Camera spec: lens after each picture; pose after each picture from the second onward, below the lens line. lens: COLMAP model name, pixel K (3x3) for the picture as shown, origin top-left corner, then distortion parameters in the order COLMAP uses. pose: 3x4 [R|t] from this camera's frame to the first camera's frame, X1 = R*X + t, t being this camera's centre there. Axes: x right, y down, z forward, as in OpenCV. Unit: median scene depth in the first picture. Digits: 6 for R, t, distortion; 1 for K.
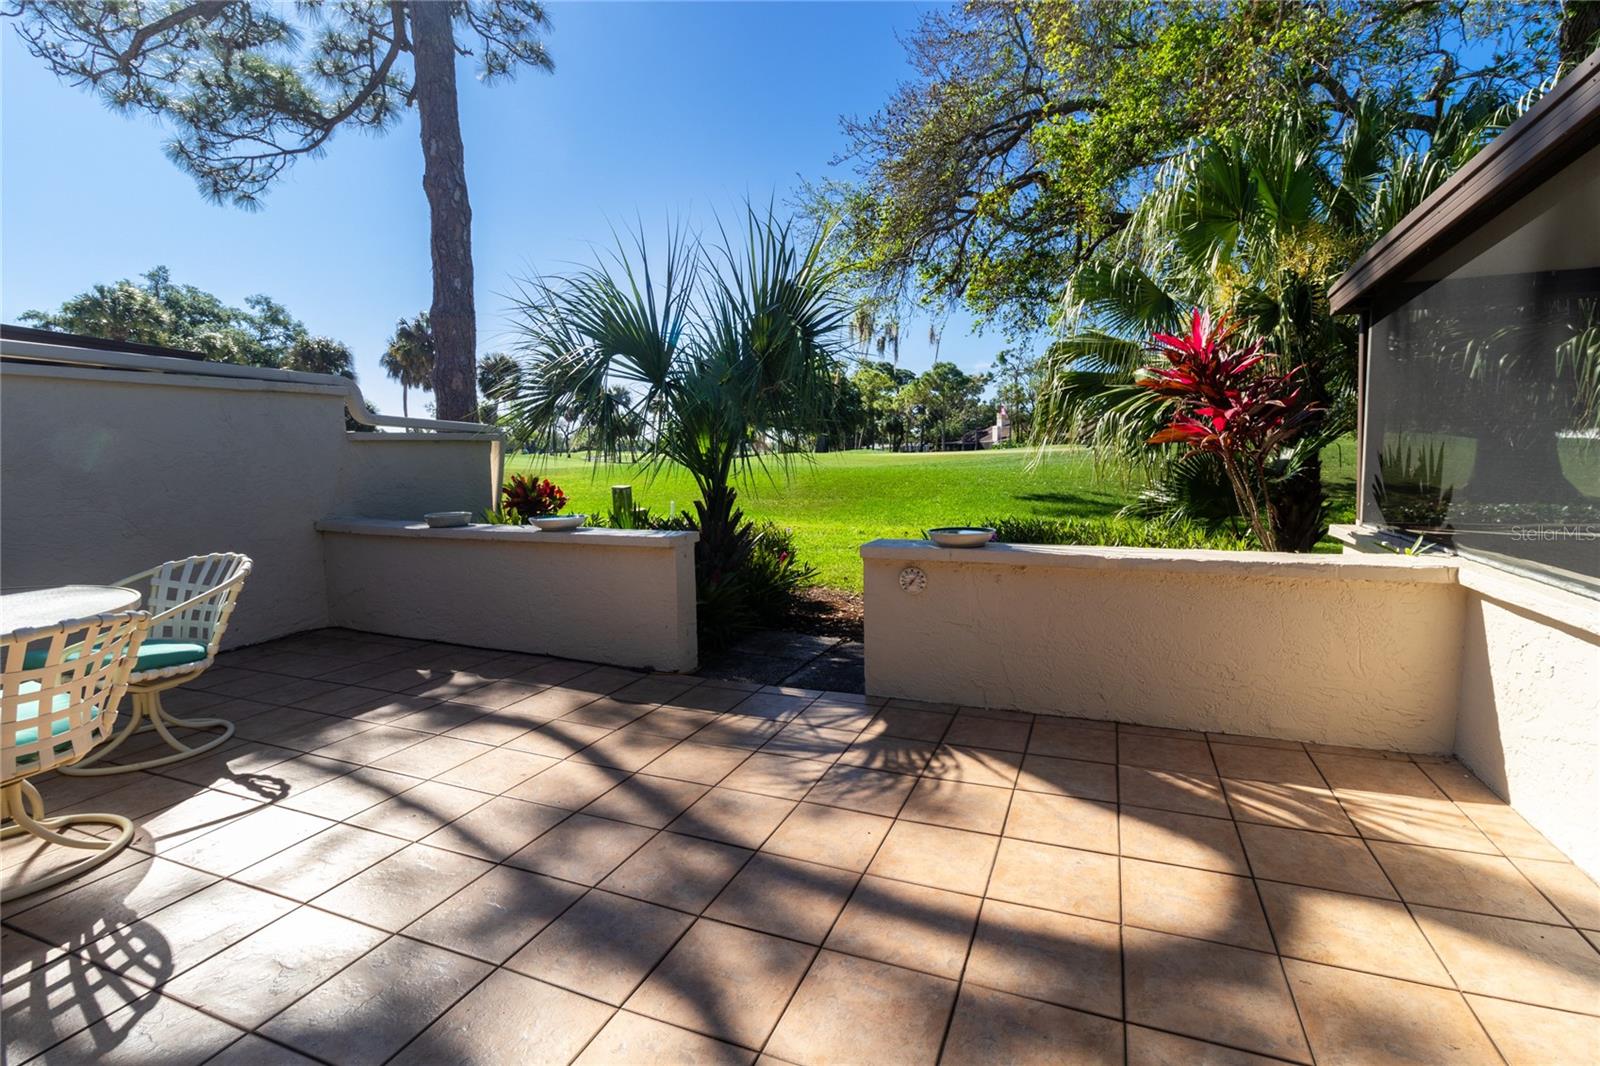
lens RADIAL K [[758.9, 0, 783.6], [0, 758.9, 537.7], [0, 0, 1]] dist [0.008866, 0.001056]
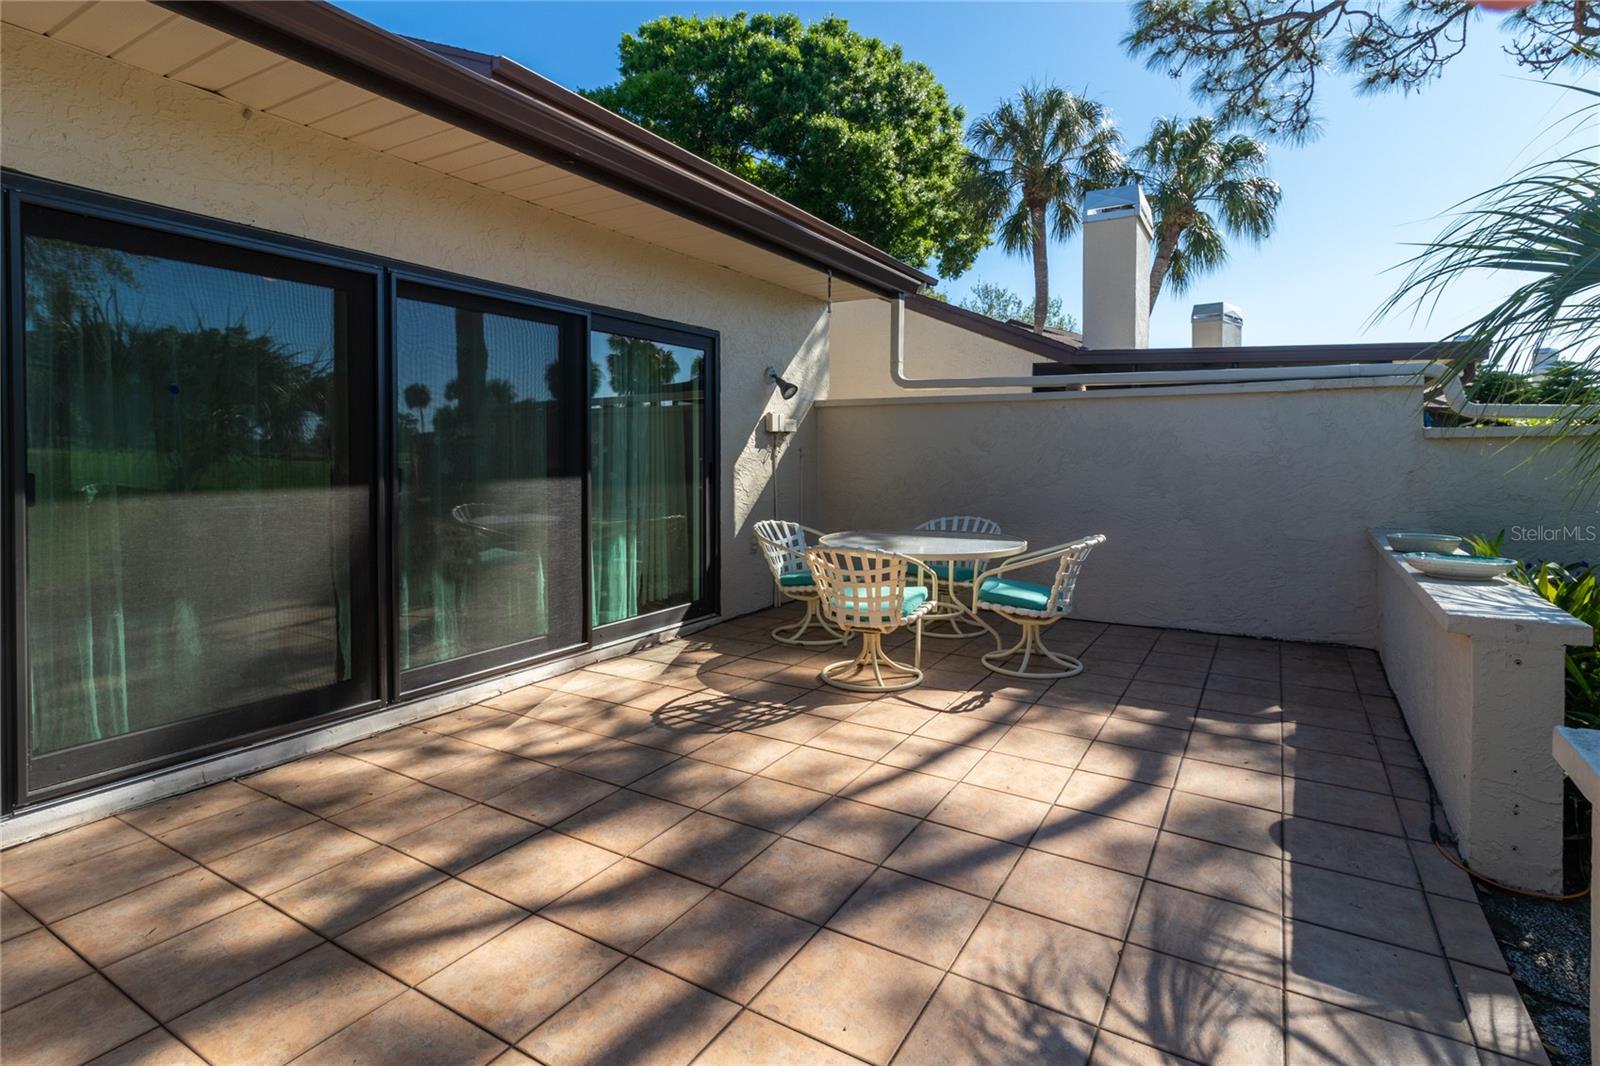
lens RADIAL K [[758.9, 0, 815.7], [0, 758.9, 465.9], [0, 0, 1]] dist [0.008866, 0.001056]
pose [[-0.127397, 0.041405, -0.990987, 0.609687], [-0.114818, 0.991796, 0.056200, -0.122199], [0.985184, 0.120943, -0.121597, 0.804250]]
